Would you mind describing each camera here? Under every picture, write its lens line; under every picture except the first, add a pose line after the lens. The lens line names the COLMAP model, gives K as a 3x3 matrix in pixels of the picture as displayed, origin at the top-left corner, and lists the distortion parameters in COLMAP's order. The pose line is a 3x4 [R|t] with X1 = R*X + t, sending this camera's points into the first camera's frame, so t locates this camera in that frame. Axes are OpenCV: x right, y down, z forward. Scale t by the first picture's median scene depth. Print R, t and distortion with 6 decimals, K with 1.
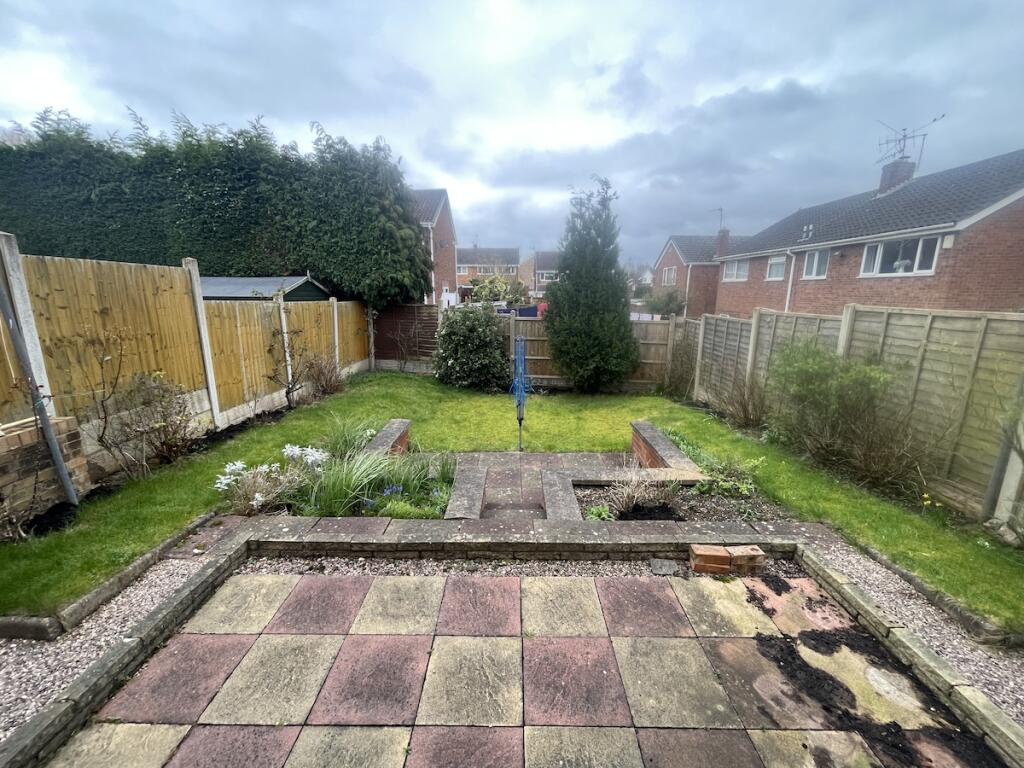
lens RADIAL K [[413.6, 0, 507.7], [0, 413.6, 379.4], [0, 0, 1]] dist [-0.000335, 0.000567]
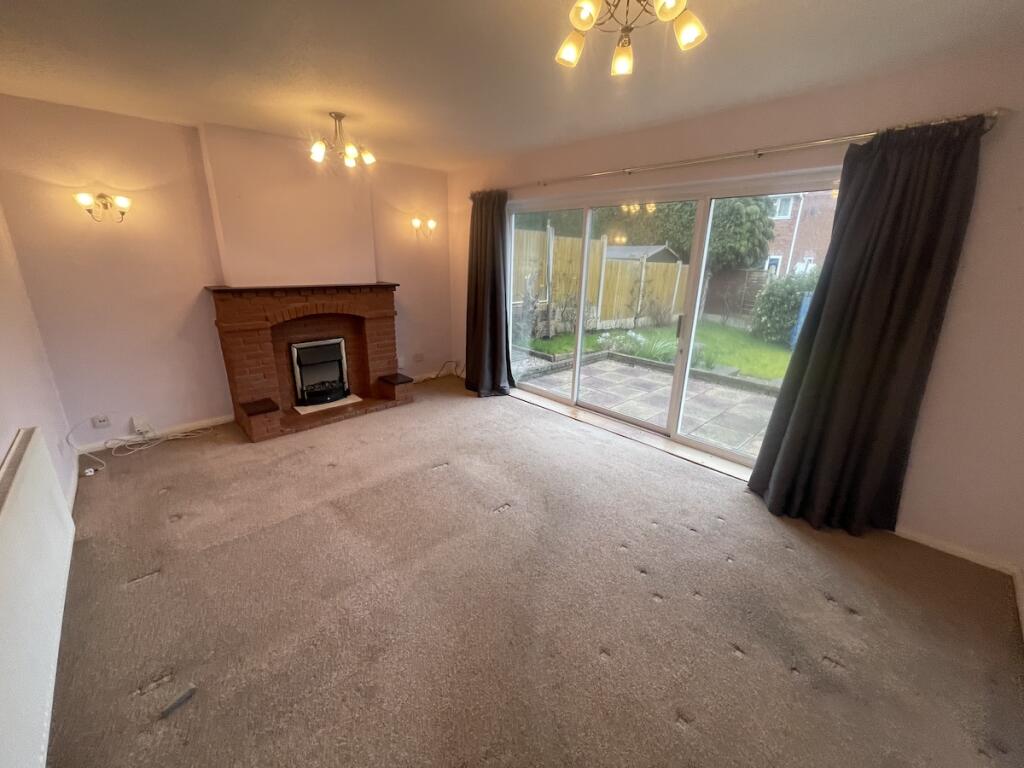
lens RADIAL K [[413.6, 0, 508.2], [0, 413.6, 380.1], [0, 0, 1]] dist [-0.000335, 0.000567]
pose [[0.689981, 0.226147, -0.687592, 0.212666], [-0.176350, 0.973836, 0.143329, 0.089118], [0.702016, 0.022362, 0.711810, -0.361860]]
